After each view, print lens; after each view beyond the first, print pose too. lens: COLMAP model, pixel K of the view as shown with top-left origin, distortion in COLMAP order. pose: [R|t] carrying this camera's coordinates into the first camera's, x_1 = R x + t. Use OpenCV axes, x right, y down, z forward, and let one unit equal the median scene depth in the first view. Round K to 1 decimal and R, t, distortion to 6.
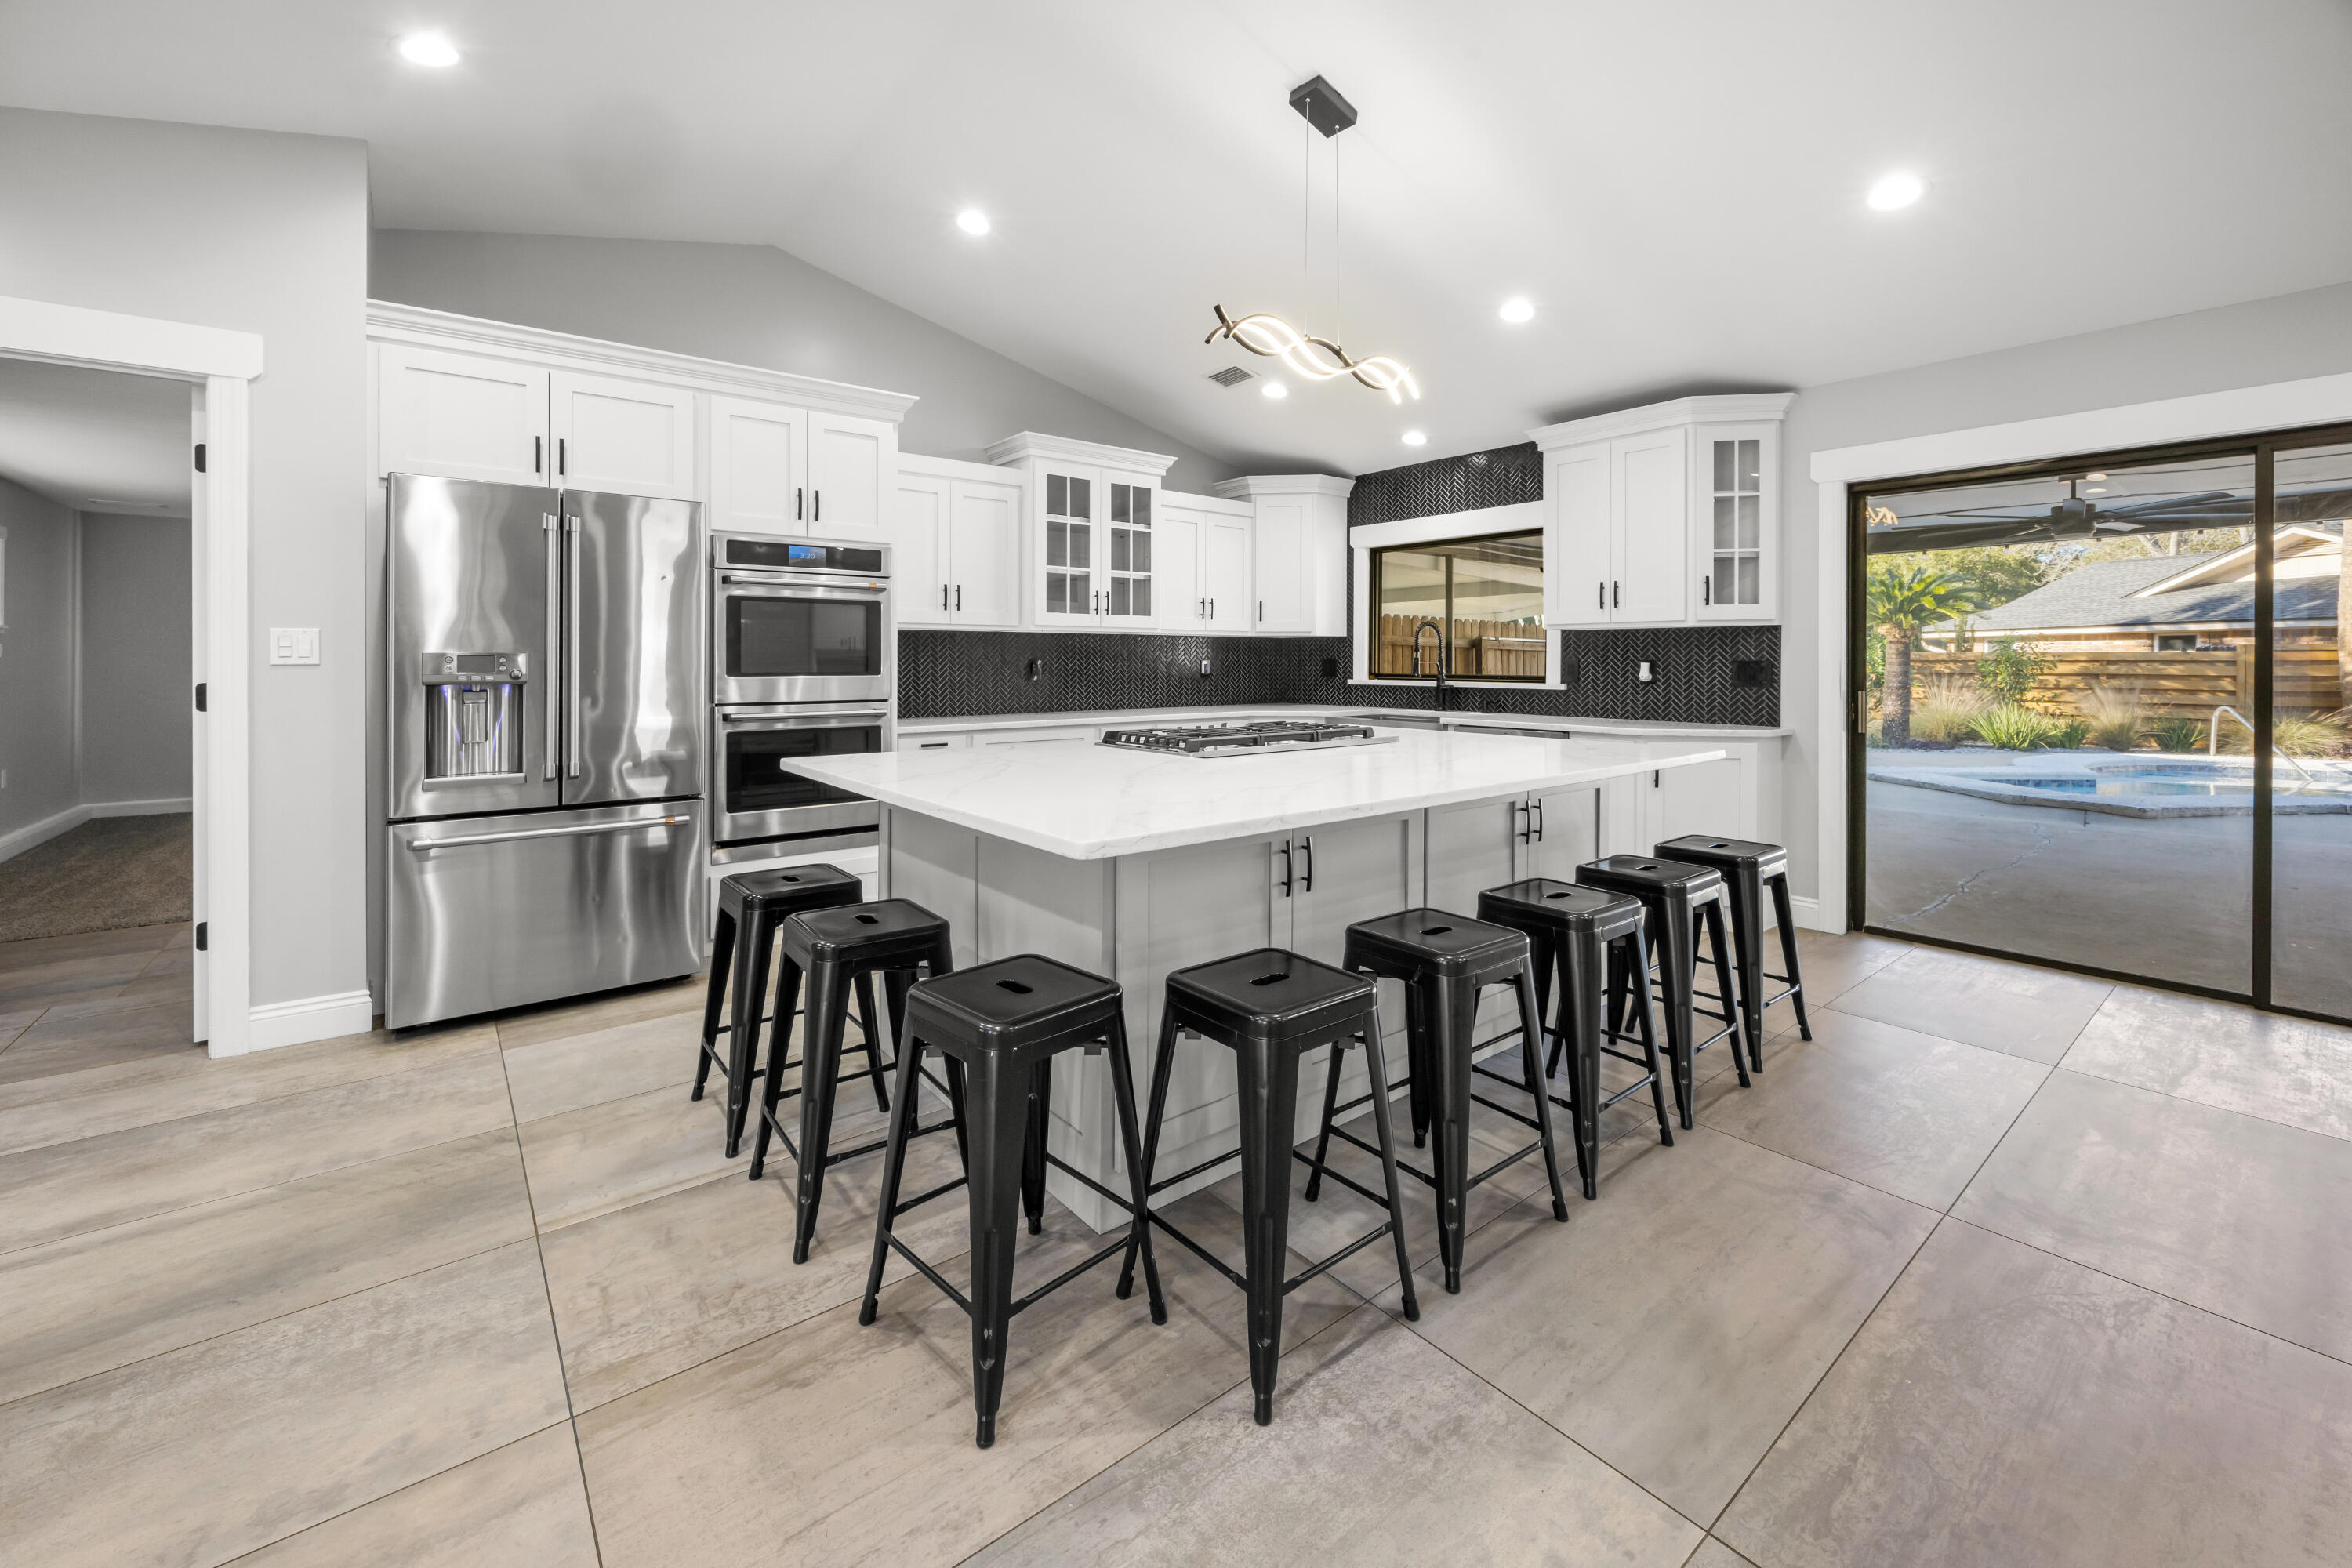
lens RADIAL K [[939.6, 0, 1178.2], [0, 939.6, 662.8], [0, 0, 1]] dist [0.000954, 0.000203]
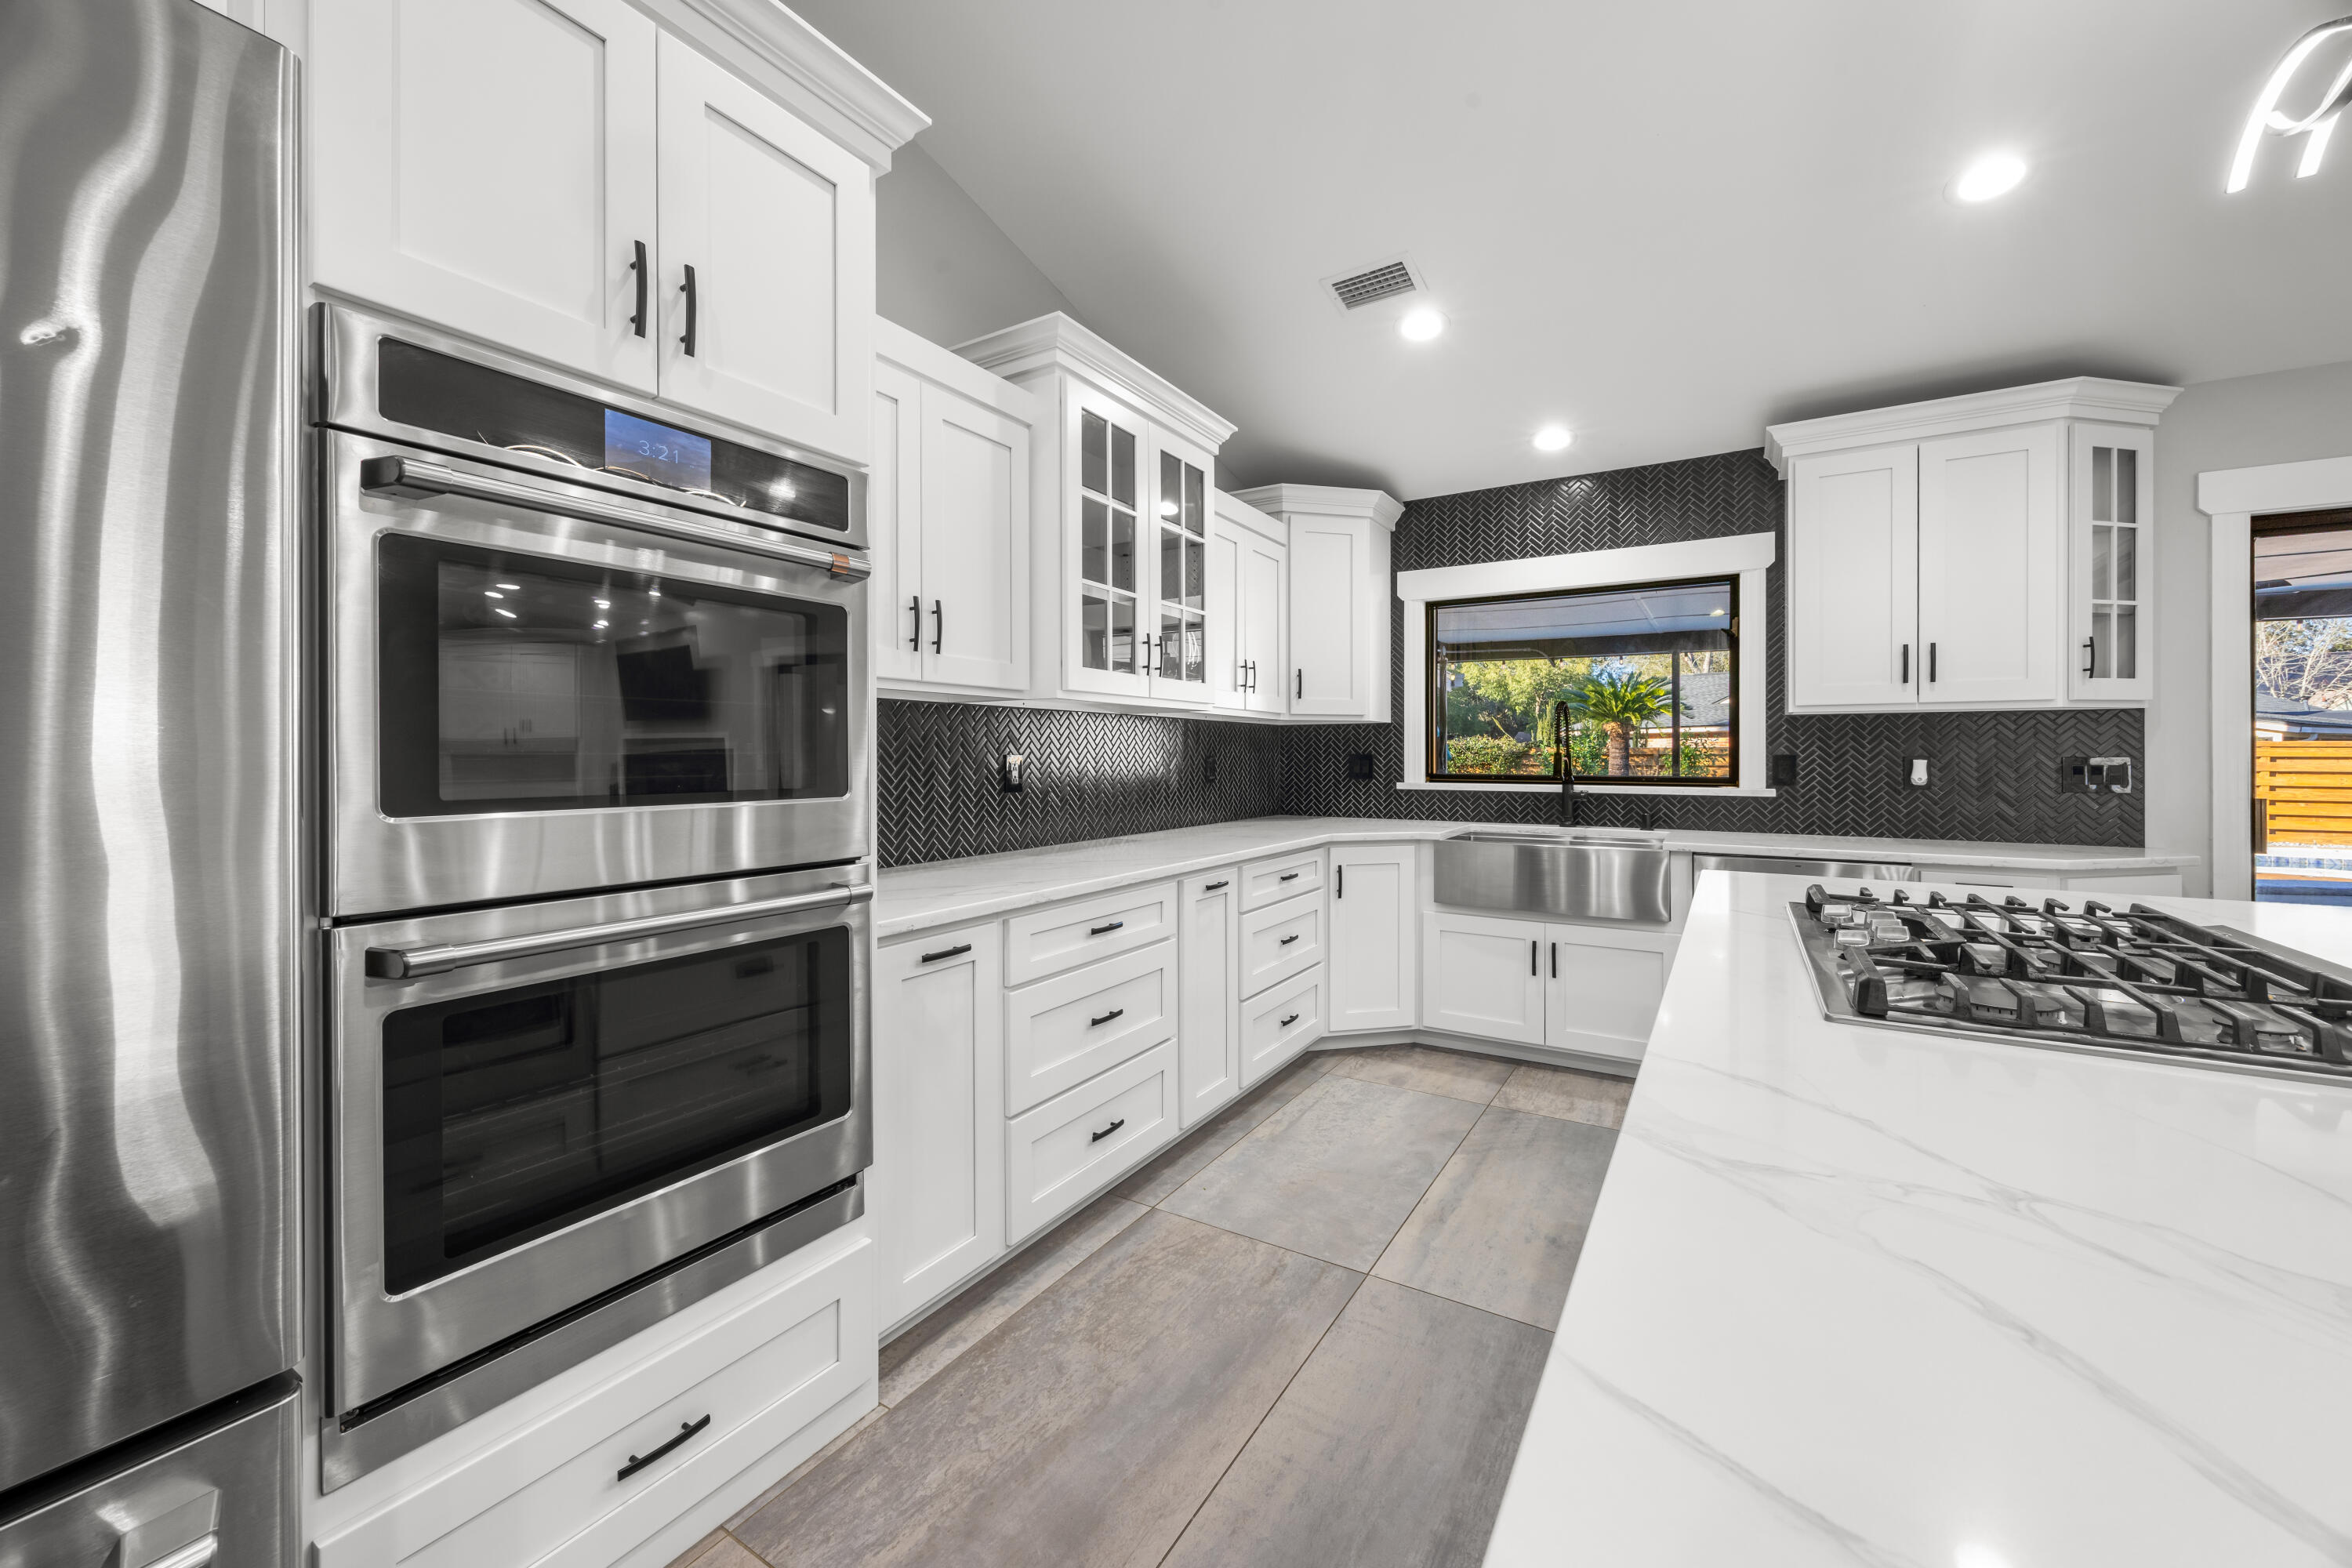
lens RADIAL K [[908.2, 0, 1175.8], [0, 908.2, 756.7], [0, 0, 1]] dist [0.000548, 0.000041]
pose [[0.941002, -0.002125, 0.338394, -0.351431], [0.002282, 0.999997, -0.000066, -0.004528], [-0.338393, 0.000835, 0.941005, 0.667625]]
